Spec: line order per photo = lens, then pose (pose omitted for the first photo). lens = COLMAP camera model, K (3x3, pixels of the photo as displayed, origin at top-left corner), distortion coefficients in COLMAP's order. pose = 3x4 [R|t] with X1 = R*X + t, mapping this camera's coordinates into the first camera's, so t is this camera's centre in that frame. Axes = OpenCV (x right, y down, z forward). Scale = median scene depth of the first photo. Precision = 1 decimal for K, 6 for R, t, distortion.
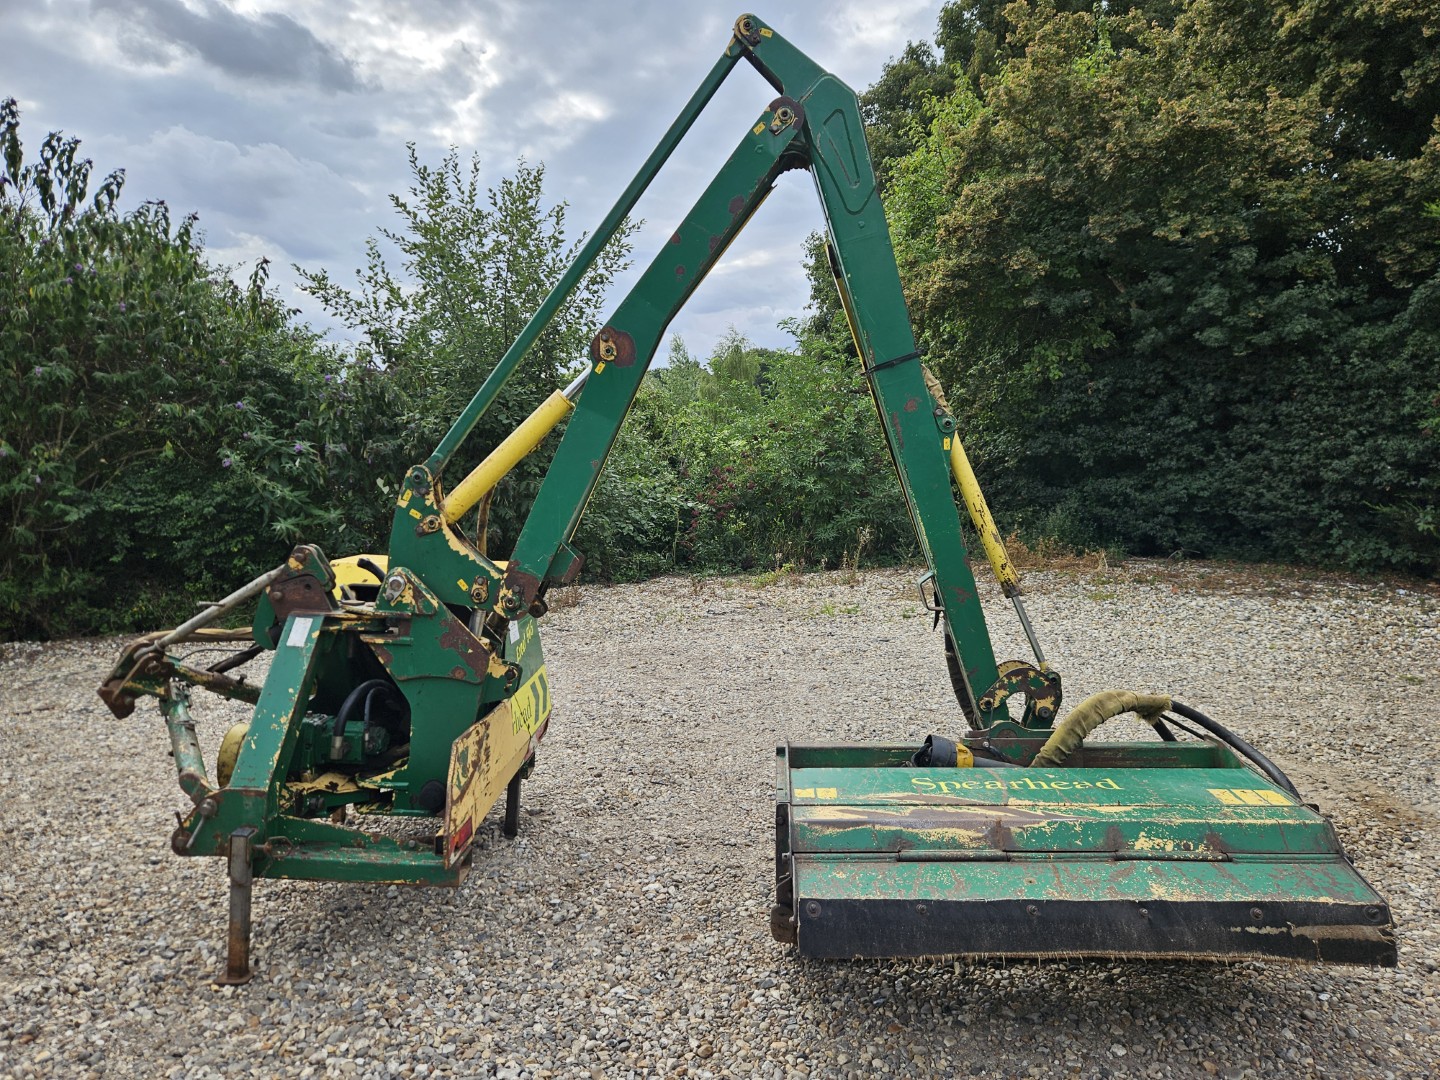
lens RADIAL K [[960.5, 0, 722.3], [0, 960.5, 540.1], [0, 0, 1]] dist [0.062033, -0.043746]
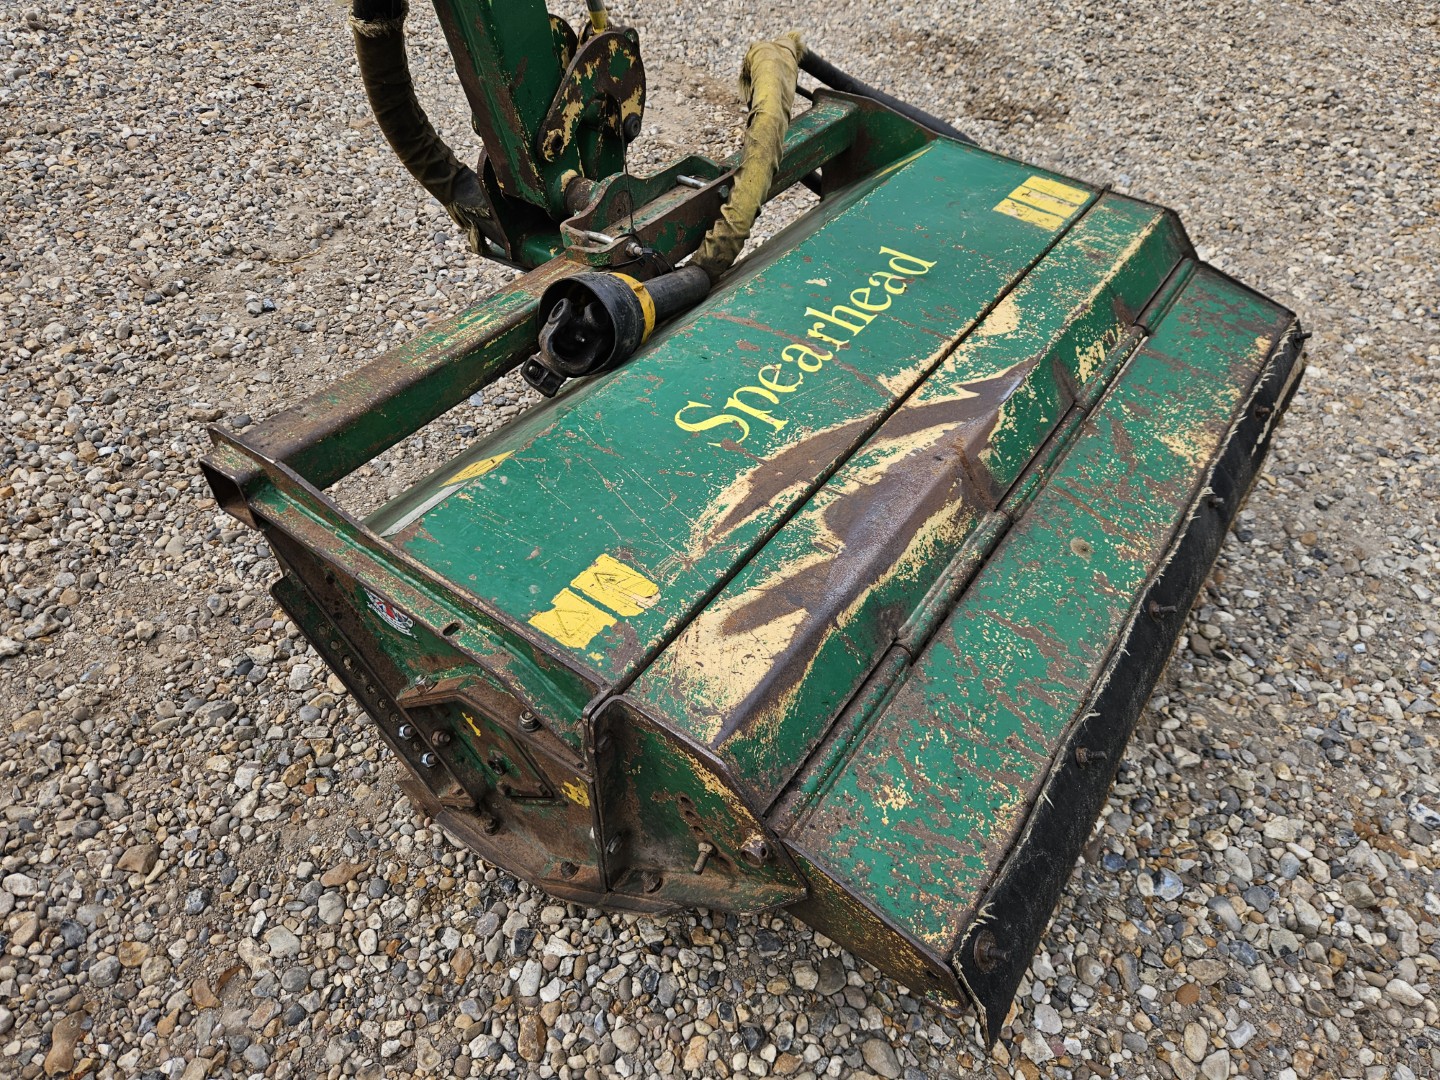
lens RADIAL K [[960.5, 0, 719.3], [0, 960.5, 545.4], [0, 0, 1]] dist [0.062033, -0.043746]
pose [[0.534134, -0.564691, 0.629146, -0.093515], [0.001743, 0.744934, 0.667136, 0.009128], [-0.845398, -0.355244, 0.398879, 0.860124]]
